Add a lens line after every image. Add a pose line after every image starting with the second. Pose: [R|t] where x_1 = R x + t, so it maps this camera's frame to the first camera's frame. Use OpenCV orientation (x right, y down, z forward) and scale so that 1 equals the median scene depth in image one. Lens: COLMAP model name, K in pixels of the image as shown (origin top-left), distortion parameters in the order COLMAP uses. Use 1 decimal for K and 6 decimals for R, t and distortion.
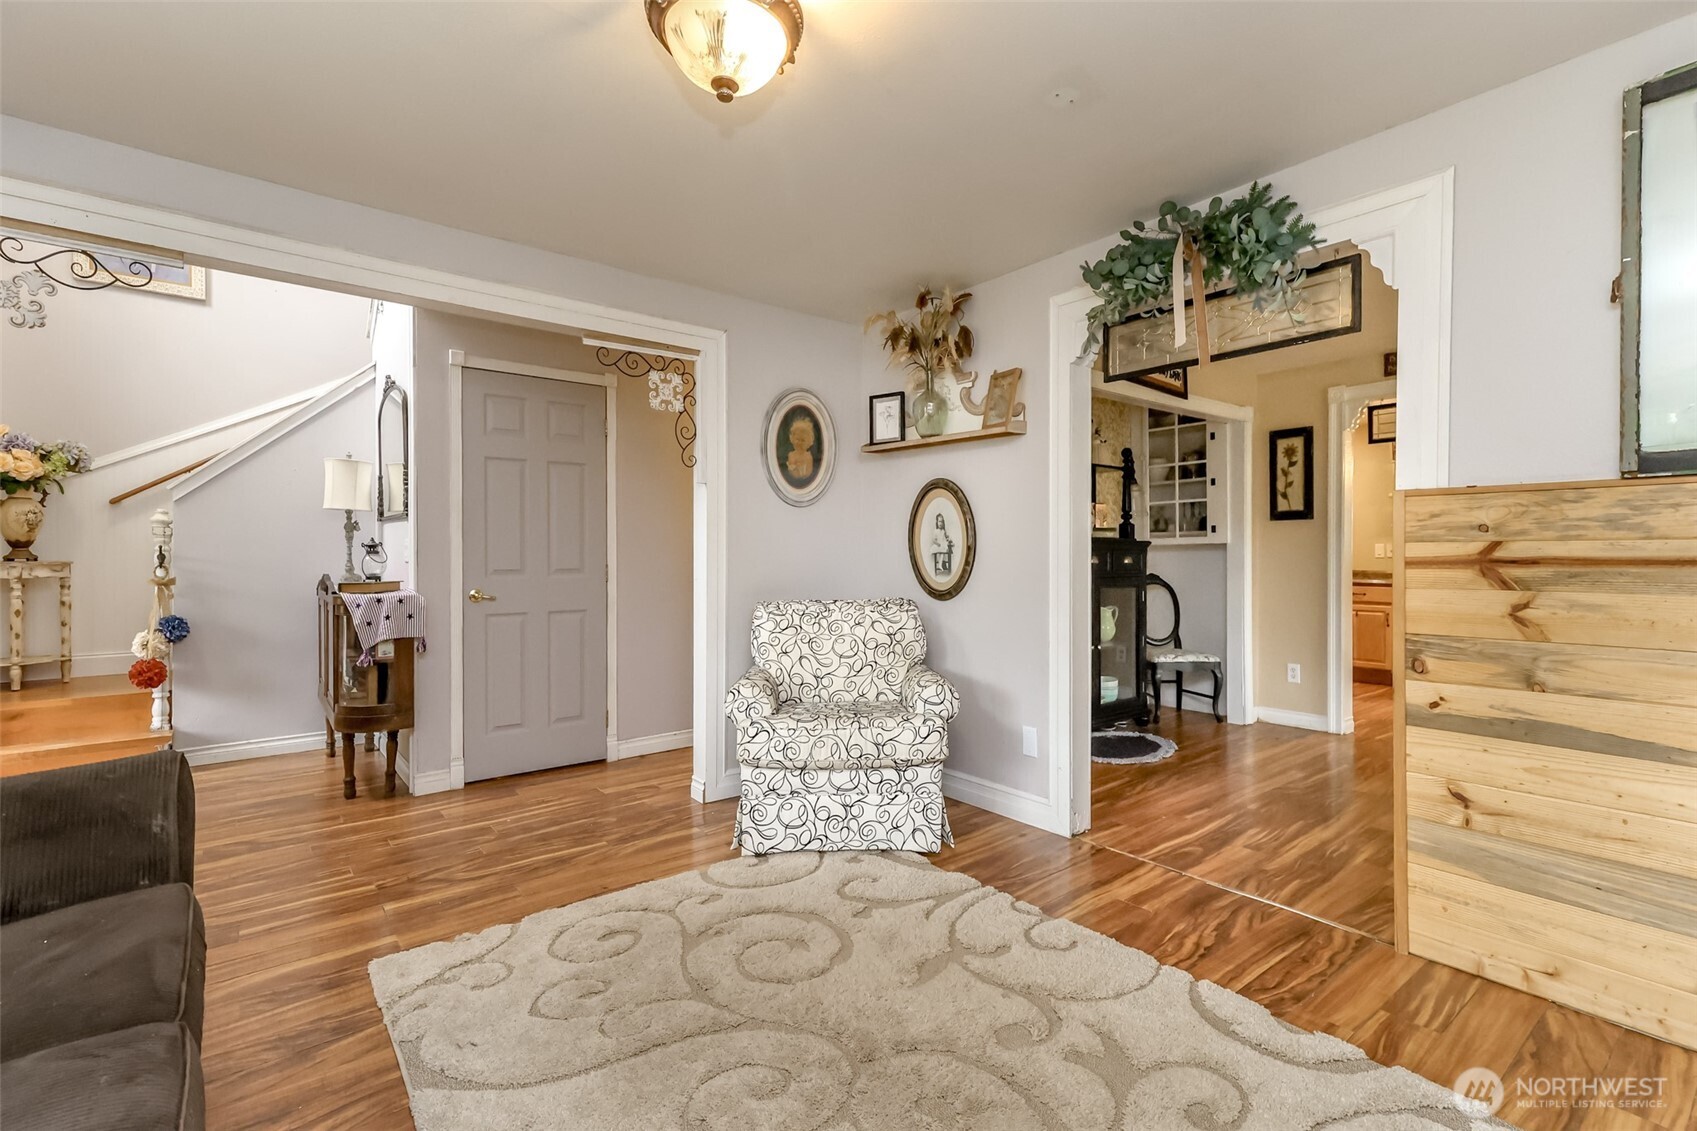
lens RADIAL K [[773.7, 0, 854.3], [0, 773.7, 548.5], [0, 0, 1]] dist [0.022298, -0.000260]
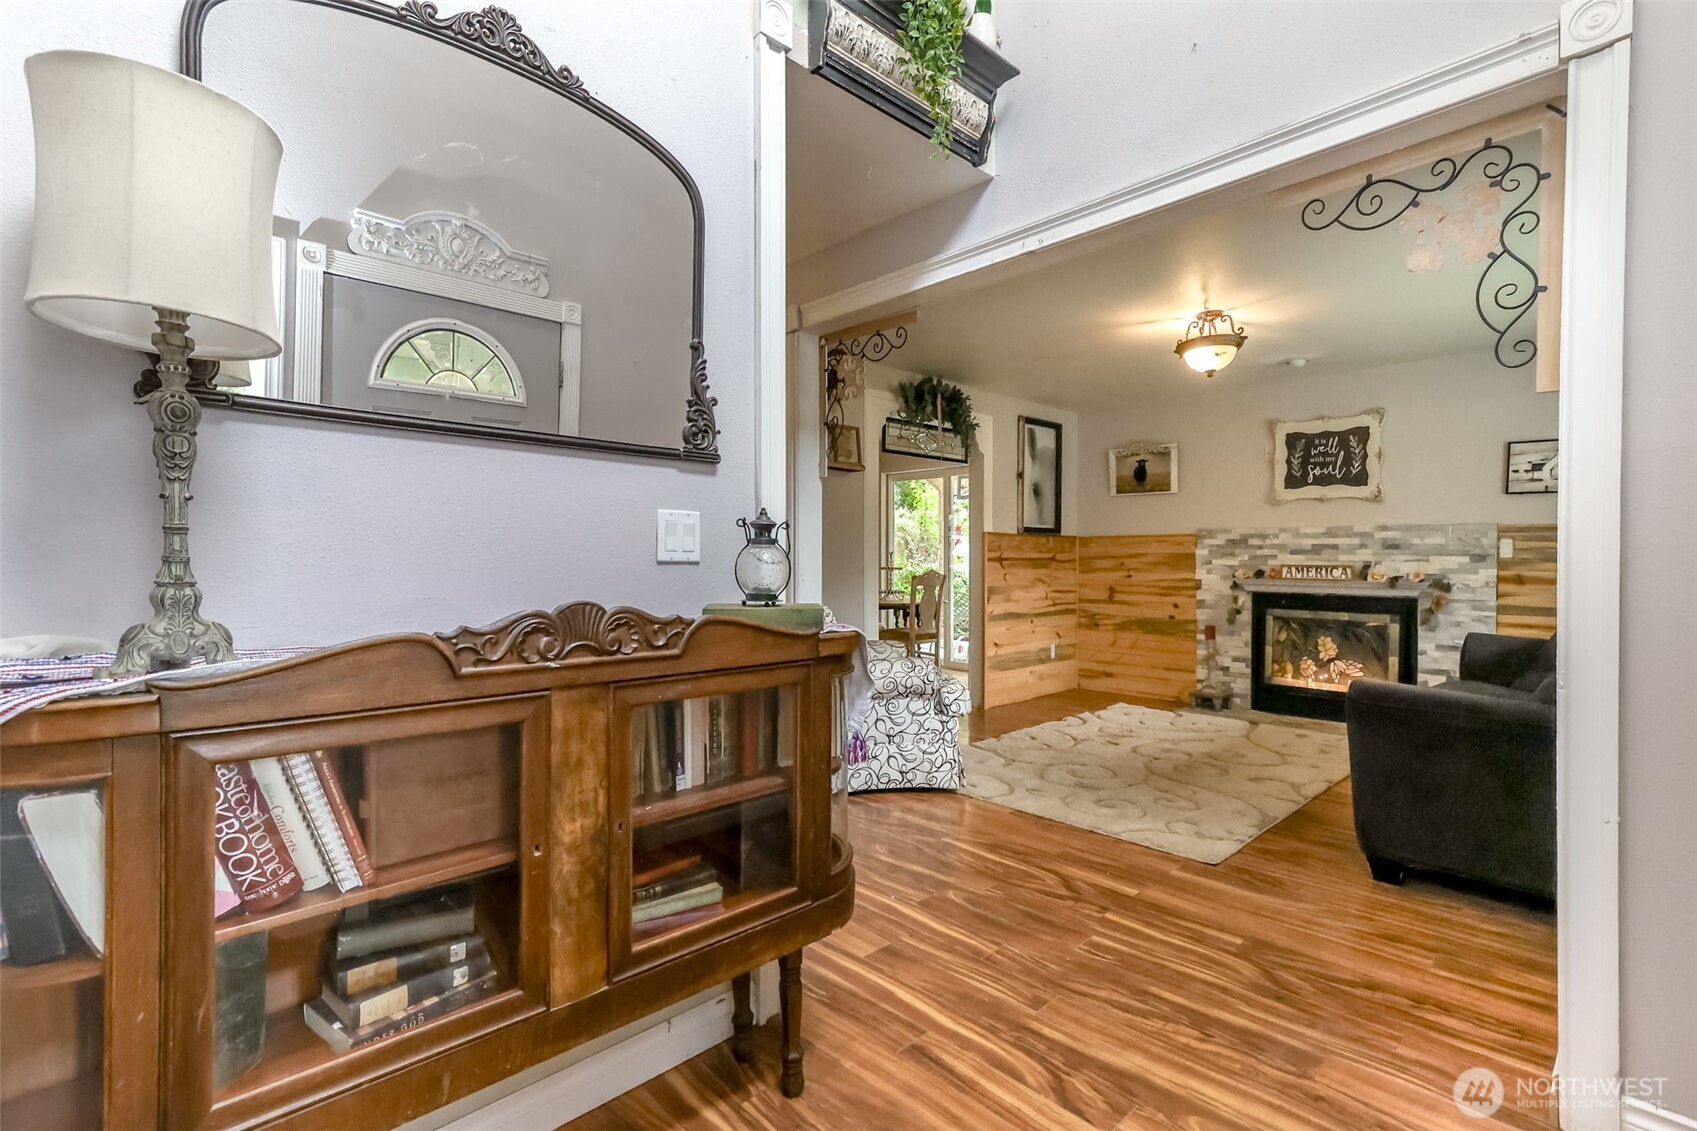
lens RADIAL K [[773.7, 0, 842.3], [0, 773.7, 570.4], [0, 0, 1]] dist [0.022298, -0.000260]
pose [[-0.083624, -0.012716, 0.996416, -1.510604], [-0.011067, 0.999869, 0.011831, 0.022945], [-0.996436, -0.010038, -0.083754, 1.406631]]
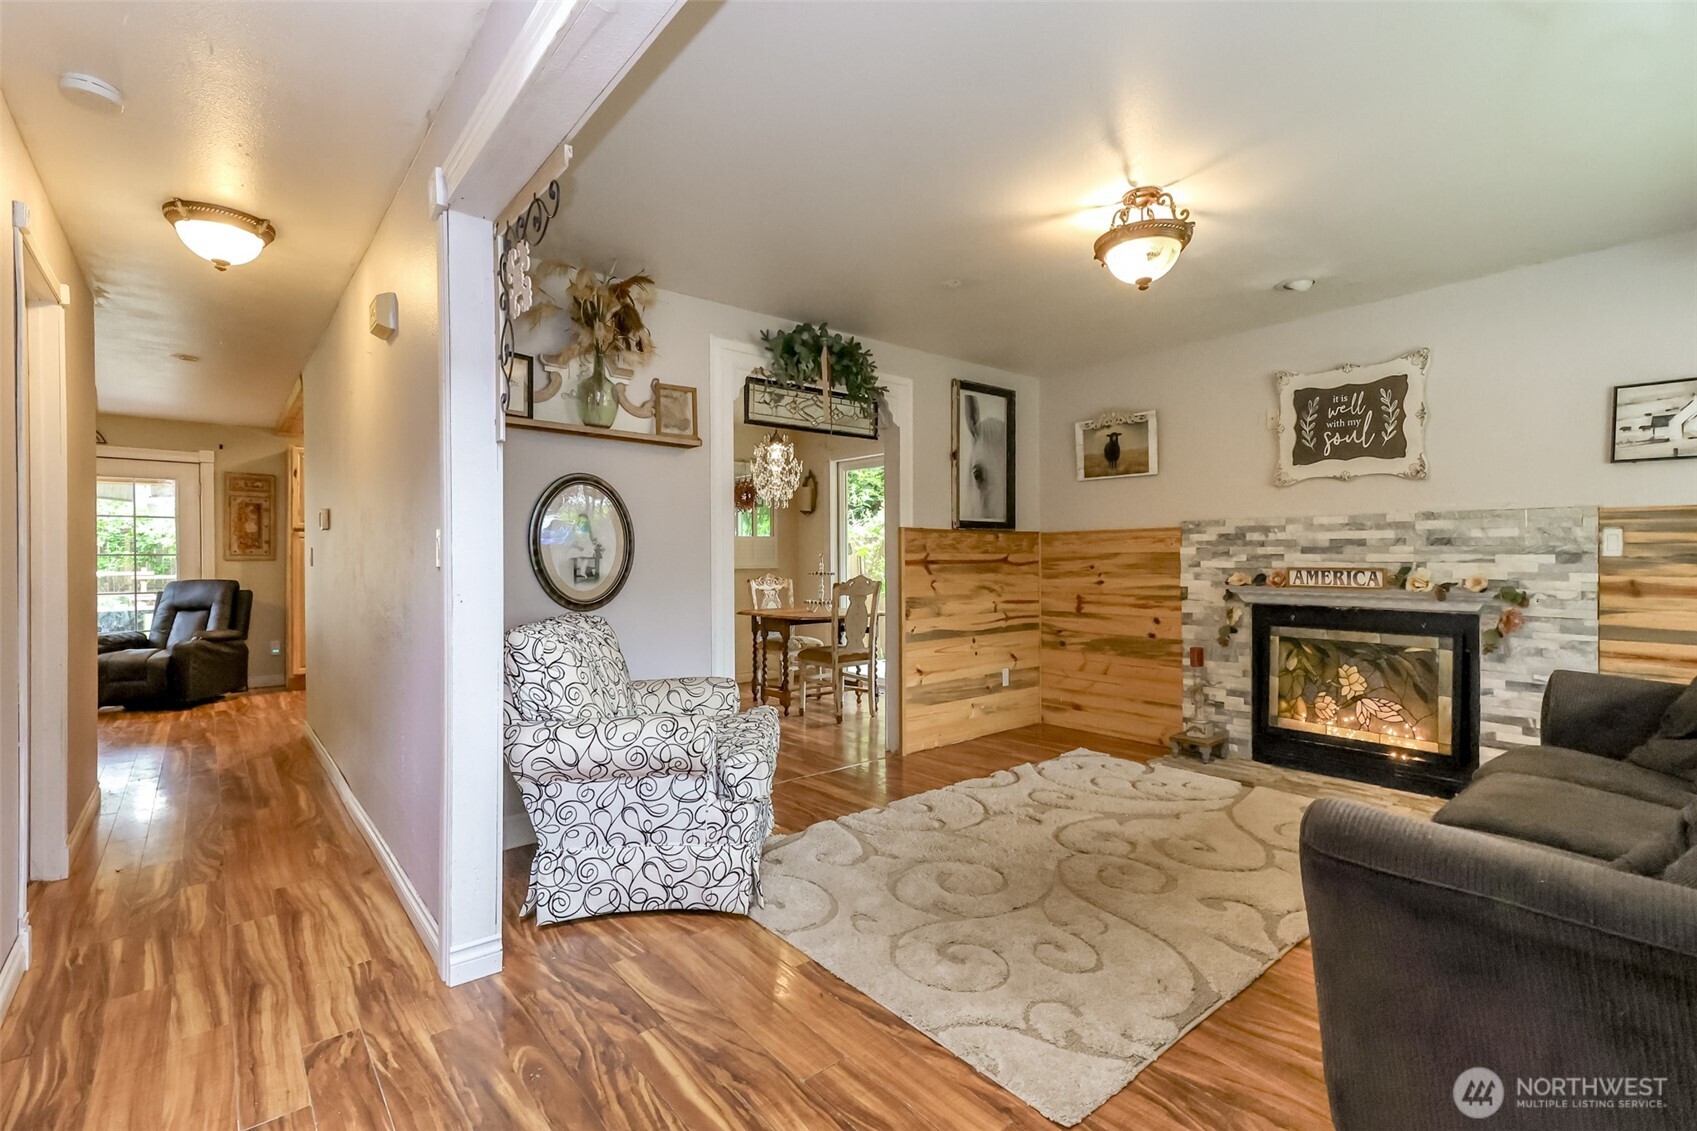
lens RADIAL K [[773.7, 0, 852.2], [0, 773.7, 568.1], [0, 0, 1]] dist [0.022298, -0.000260]
pose [[-0.025138, -0.009103, 0.999643, -1.074158], [-0.003529, 0.999953, 0.009017, 0.010776], [-0.999678, -0.003301, -0.025169, 0.985313]]
